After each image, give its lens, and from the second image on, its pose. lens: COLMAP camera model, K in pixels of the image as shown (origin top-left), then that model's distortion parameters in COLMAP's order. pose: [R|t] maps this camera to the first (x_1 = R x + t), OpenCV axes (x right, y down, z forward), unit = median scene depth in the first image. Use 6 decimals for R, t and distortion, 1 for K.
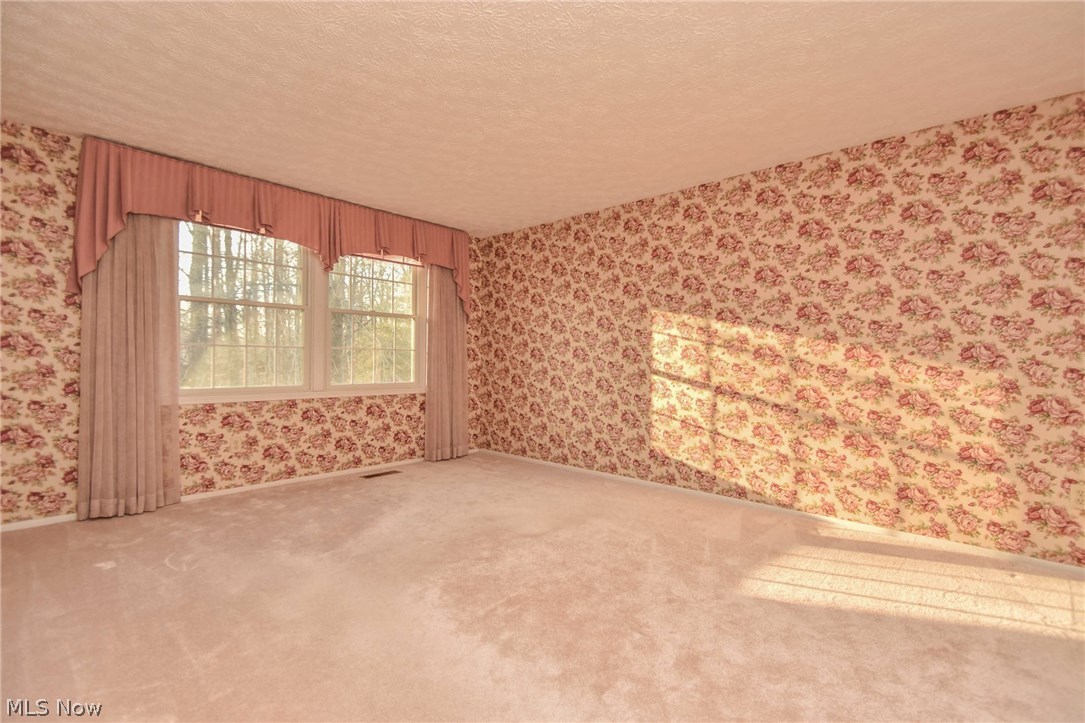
lens RADIAL K [[477.7, 0, 539.7], [0, 477.7, 363.4], [0, 0, 1]] dist [-0.034376, -0.002401]
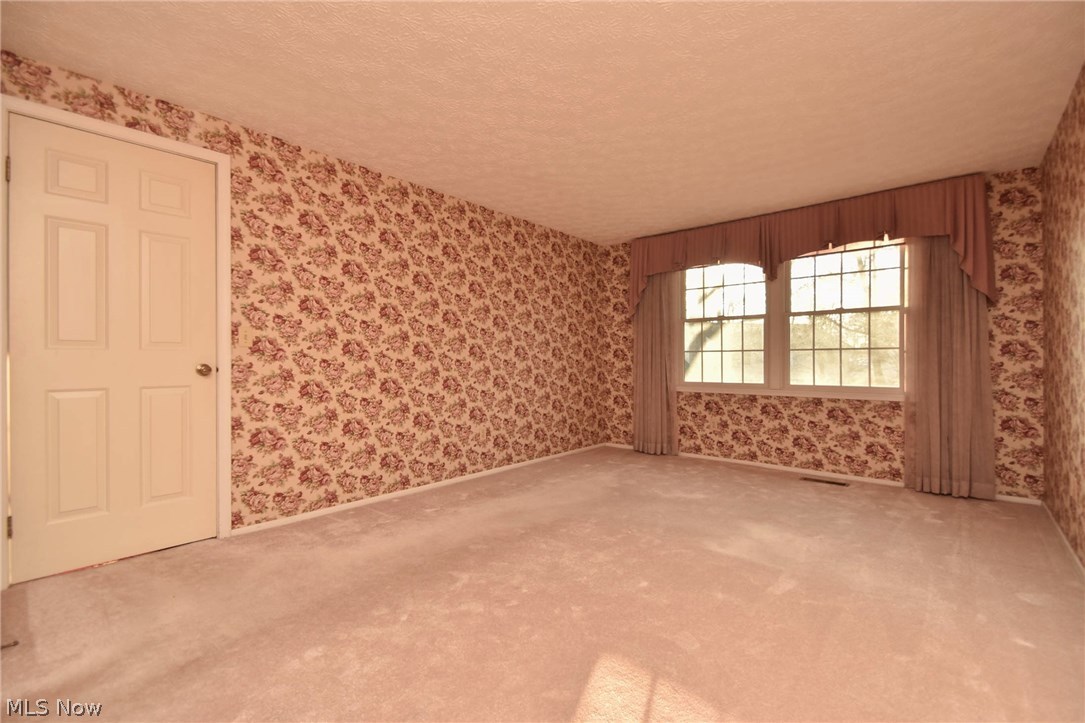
lens RADIAL K [[477.7, 0, 540.6], [0, 477.7, 361.6], [0, 0, 1]] dist [-0.034376, -0.002401]
pose [[-0.017431, 0.001551, -0.999847, 0.696549], [0.004510, 0.999989, 0.001473, -0.011519], [0.999838, -0.004484, -0.017438, 0.504832]]
